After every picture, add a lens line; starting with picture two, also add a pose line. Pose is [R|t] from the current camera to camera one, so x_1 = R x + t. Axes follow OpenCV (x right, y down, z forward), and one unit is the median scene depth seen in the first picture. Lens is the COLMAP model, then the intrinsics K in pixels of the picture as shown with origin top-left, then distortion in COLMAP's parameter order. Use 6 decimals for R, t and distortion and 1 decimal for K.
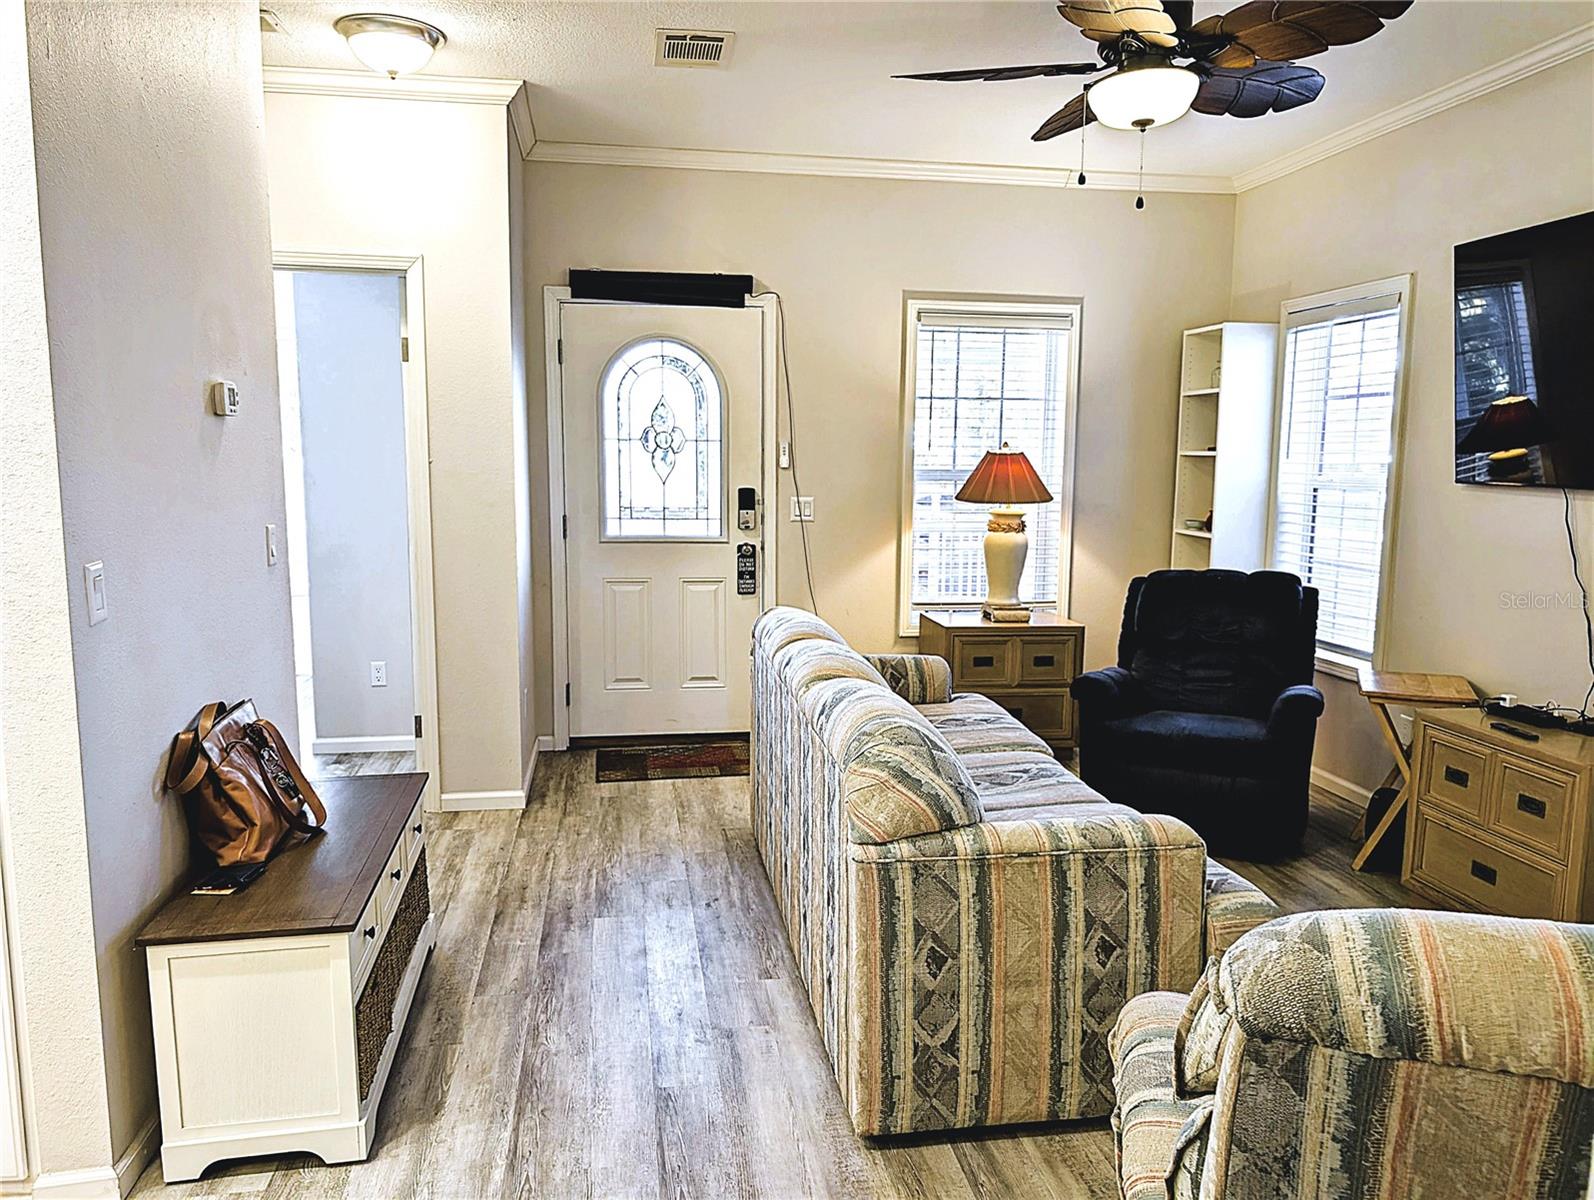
lens RADIAL K [[1146.4, 0, 798.4], [0, 1146.4, 602.6], [0, 0, 1]] dist [0.024464, -0.017677]
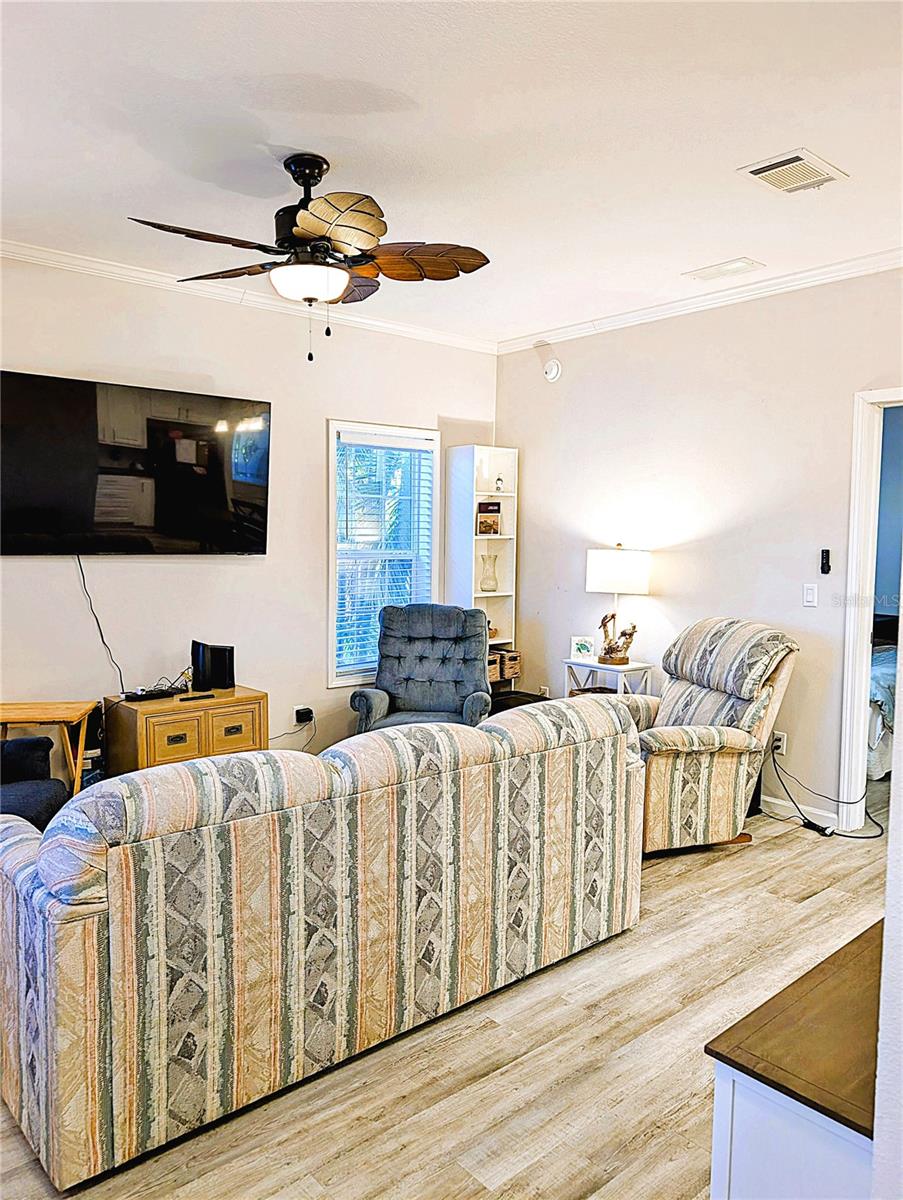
lens RADIAL K [[853.9, 0, 453.2], [0, 853.9, 598.0], [0, 0, 1]] dist [0.010608, -0.011684]
pose [[-0.520358, -0.074241, 0.850715, -0.868306], [0.100902, 0.983889, 0.147582, -0.248739], [-0.847966, 0.162634, -0.504484, 1.805603]]
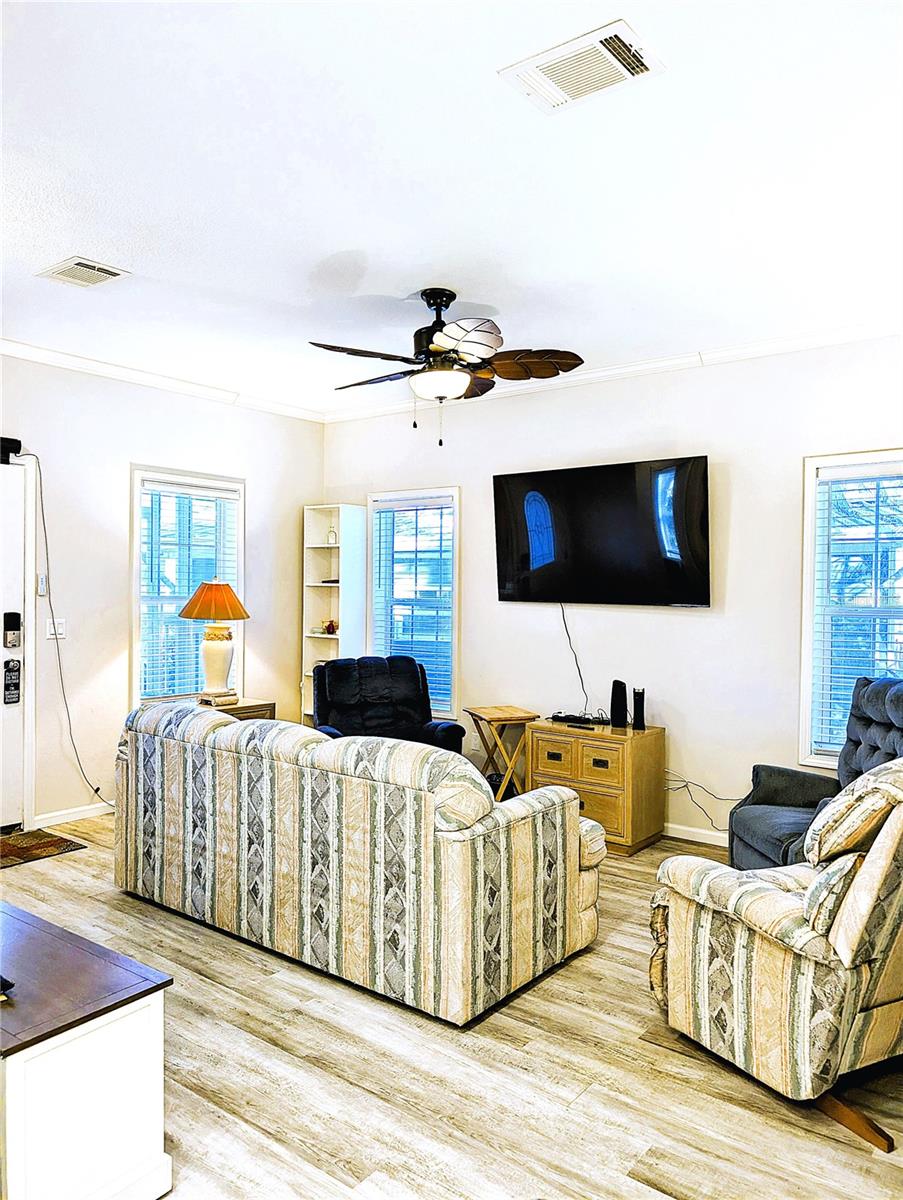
lens RADIAL K [[853.9, 0, 459.9], [0, 853.9, 590.7], [0, 0, 1]] dist [0.010608, -0.011684]
pose [[0.729015, -0.003960, 0.684486, -0.717260], [0.086369, 0.992523, -0.086245, -0.014978], [-0.679027, 0.121993, 0.723906, 0.099264]]
